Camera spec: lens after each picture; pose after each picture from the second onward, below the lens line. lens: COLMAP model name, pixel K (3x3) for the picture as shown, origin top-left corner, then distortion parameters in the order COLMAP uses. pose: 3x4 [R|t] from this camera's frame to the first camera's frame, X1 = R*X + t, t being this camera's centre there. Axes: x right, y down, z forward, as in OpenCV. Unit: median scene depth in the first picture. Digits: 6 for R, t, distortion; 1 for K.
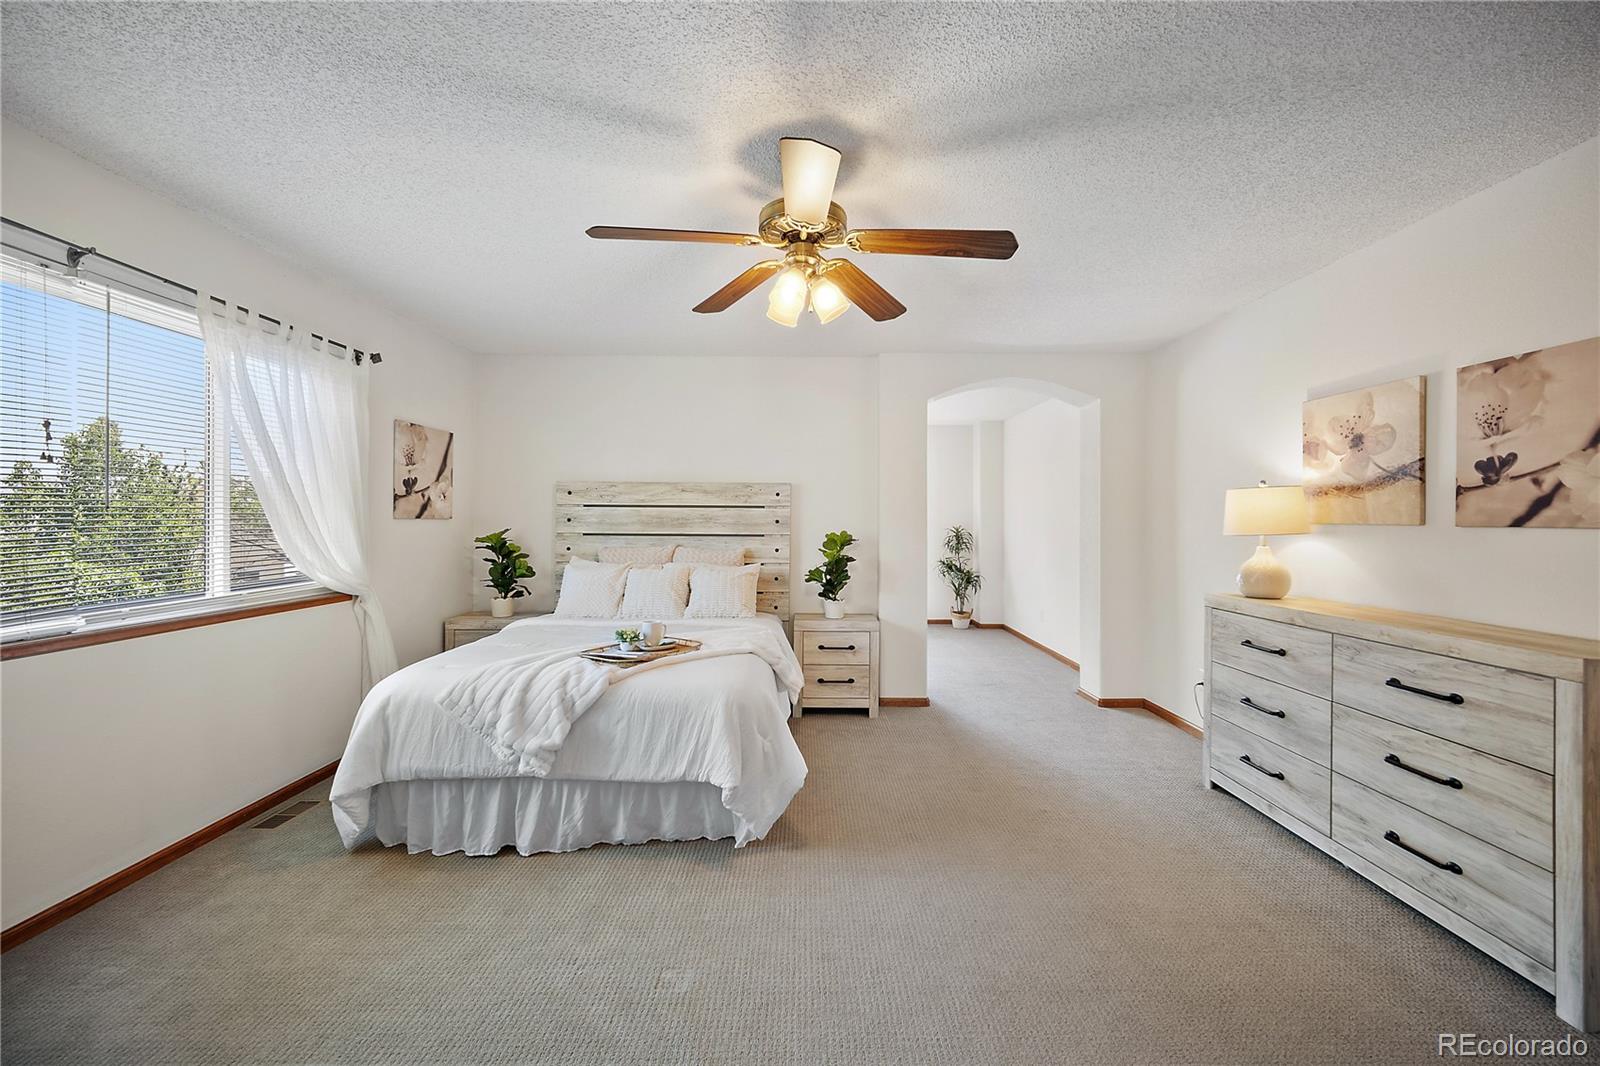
lens RADIAL K [[634.9, 0, 804.9], [0, 634.9, 514.9], [0, 0, 1]] dist [-0.000993, -0.000255]
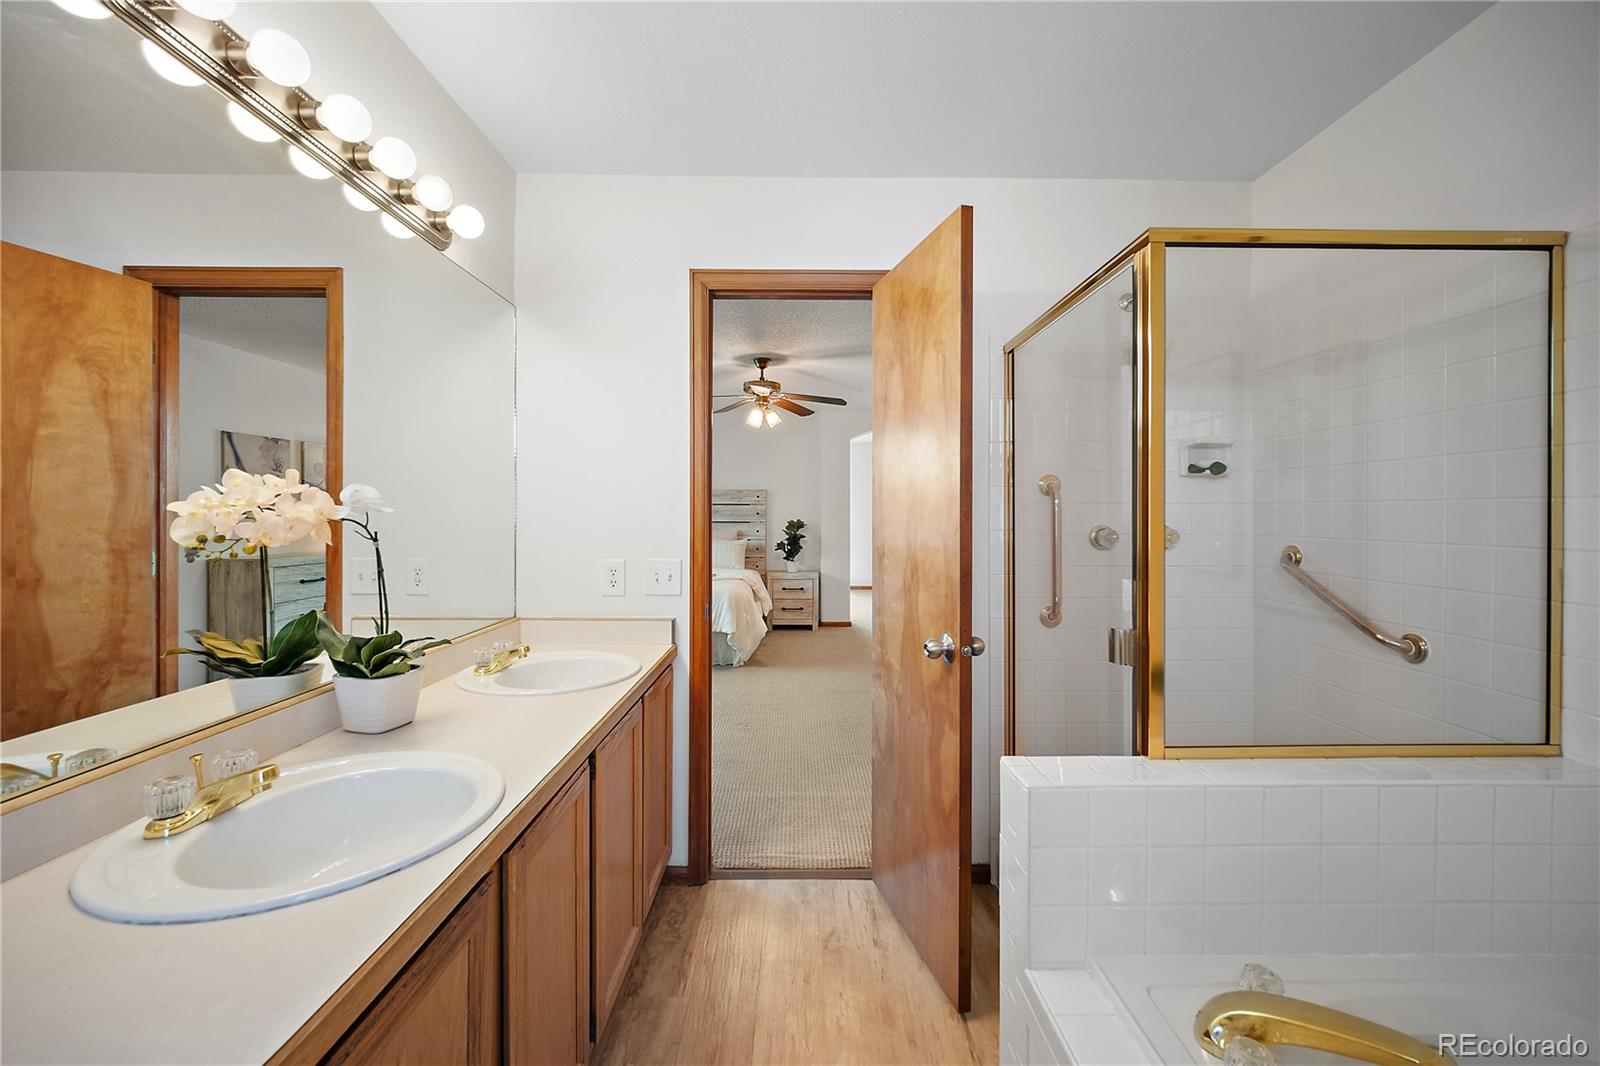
lens RADIAL K [[634.9, 0, 804.9], [0, 634.9, 514.9], [0, 0, 1]] dist [-0.000993, -0.000255]
pose [[0.999949, 0.000562, 0.010123, 0.063588], [-0.000642, 0.999968, 0.007948, 0.001118], [-0.010118, -0.007954, 0.999917, -0.660149]]
